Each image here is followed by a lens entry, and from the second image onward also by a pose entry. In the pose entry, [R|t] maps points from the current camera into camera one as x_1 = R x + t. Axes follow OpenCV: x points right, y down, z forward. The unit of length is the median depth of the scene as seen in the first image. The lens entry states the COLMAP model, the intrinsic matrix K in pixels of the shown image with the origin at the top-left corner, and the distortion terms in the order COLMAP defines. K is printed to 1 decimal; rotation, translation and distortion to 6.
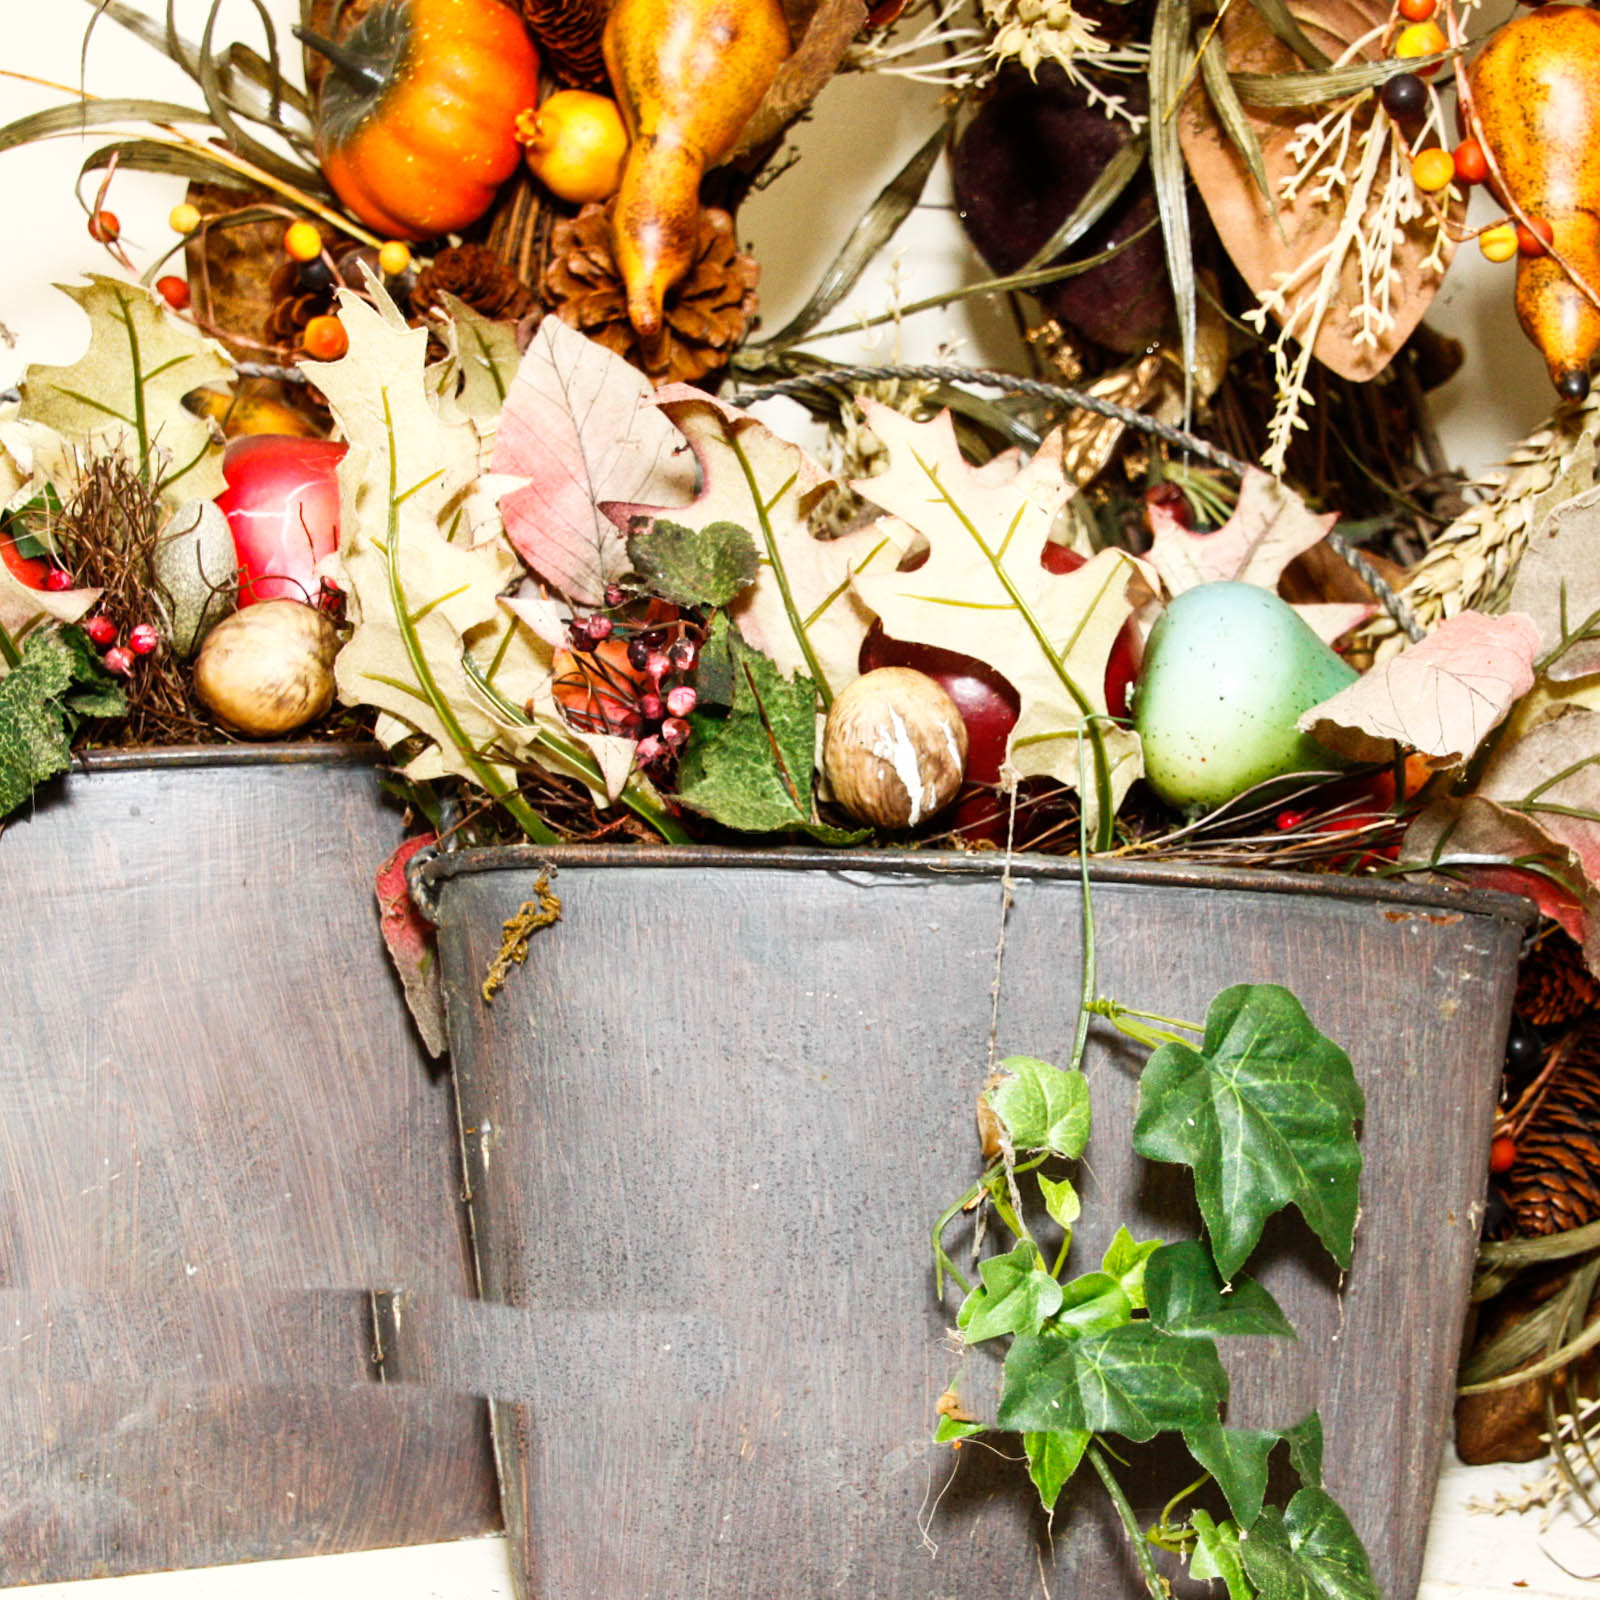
lens RADIAL K [[3237.2, 0, 856.9], [0, 3237.2, 799.6], [0, 0, 1]] dist [0.037994, 0.306431]
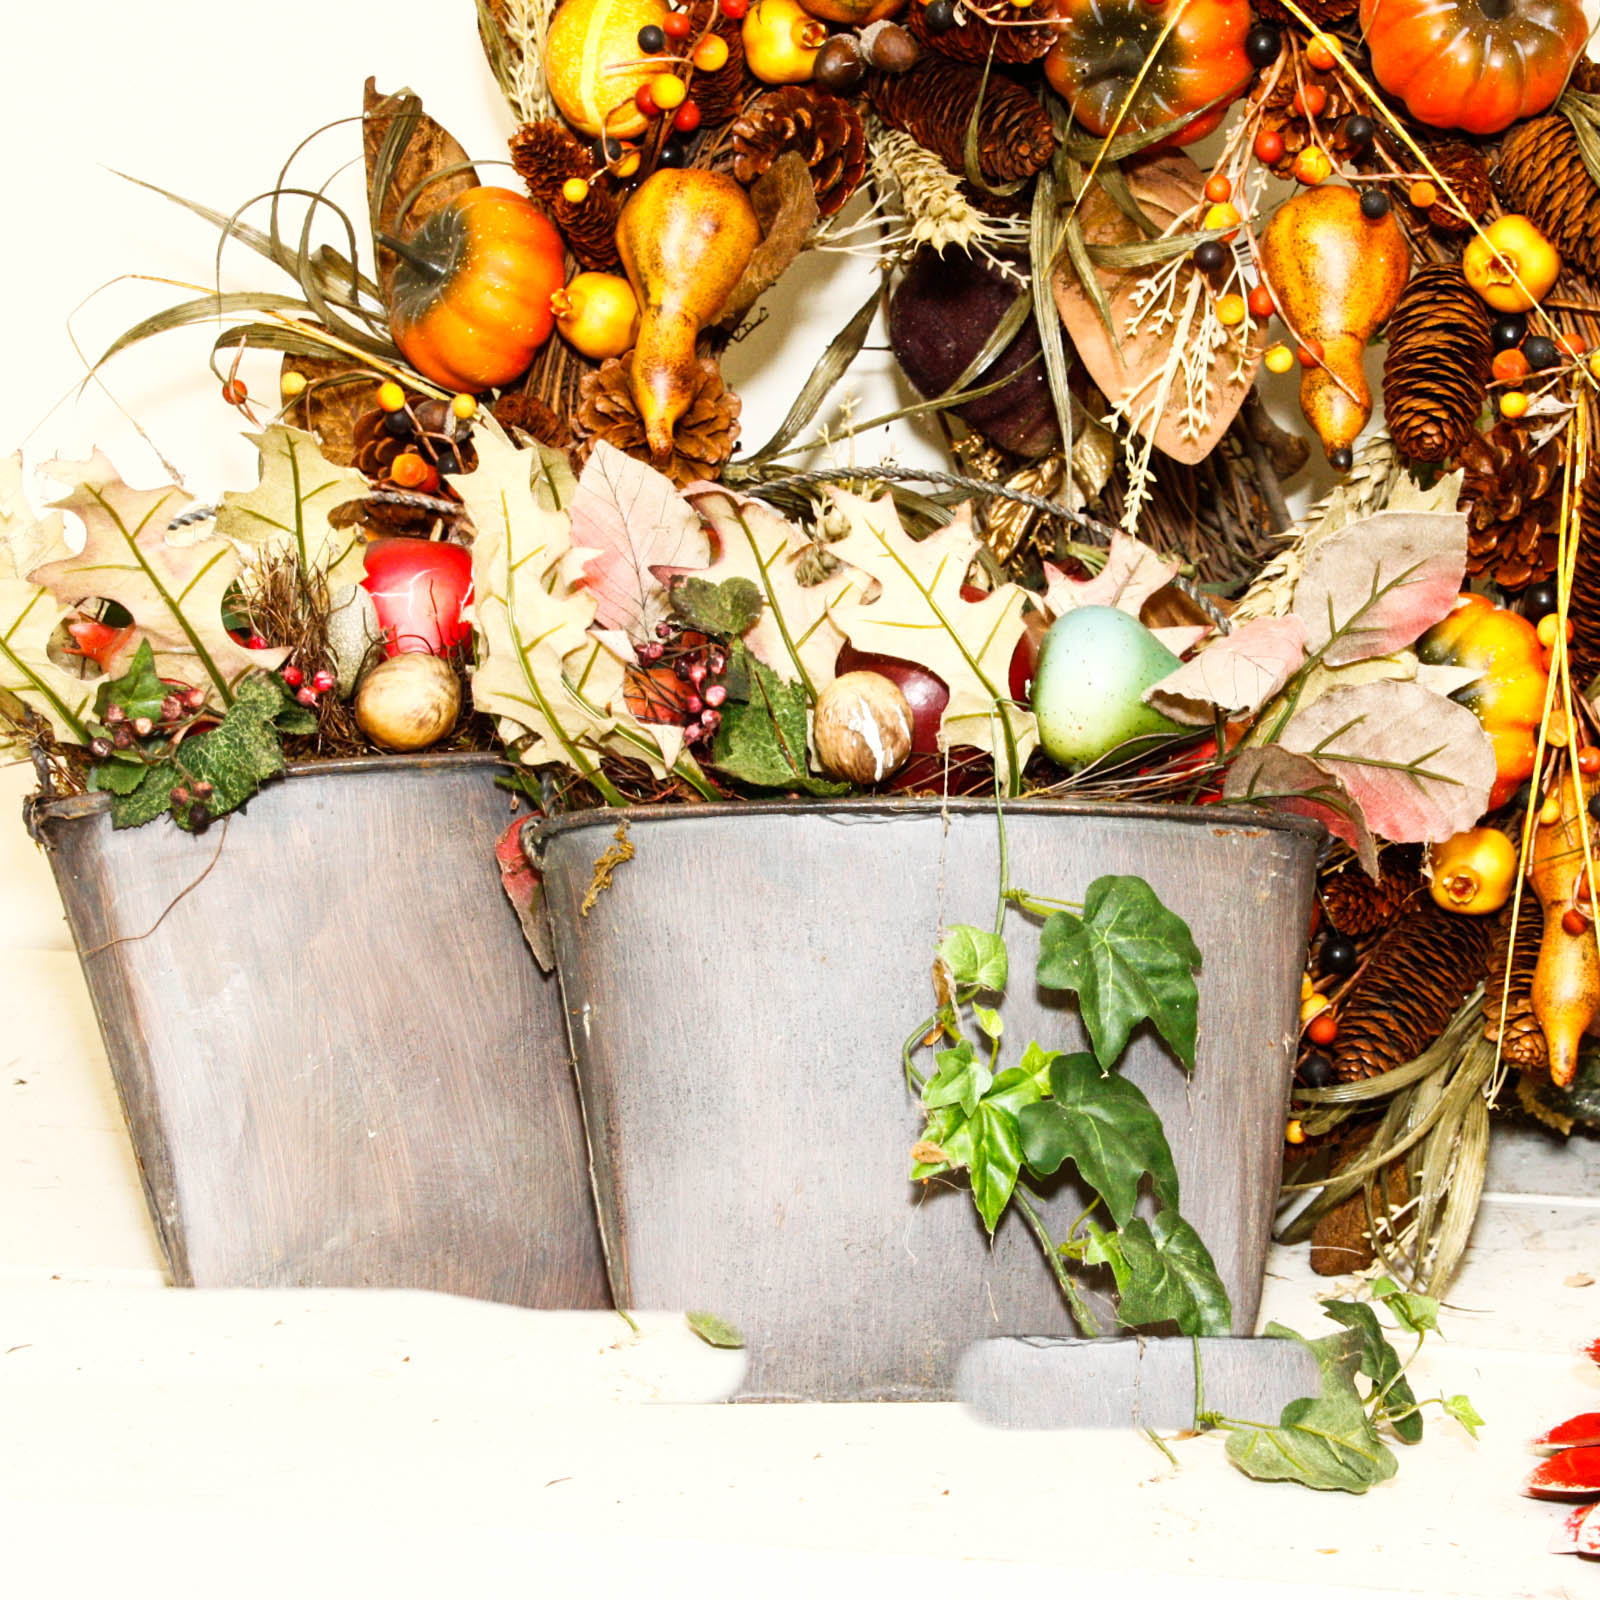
lens RADIAL K [[5702.1, 0, 801.7], [0, 5702.1, 940.6], [0, 0, 1]] dist [0.229132, 3.850151]
pose [[0.999089, -0.042510, 0.003866, -0.027716], [0.042680, 0.996332, -0.074166, 0.250831], [-0.000699, 0.074263, 0.997238, -1.433773]]
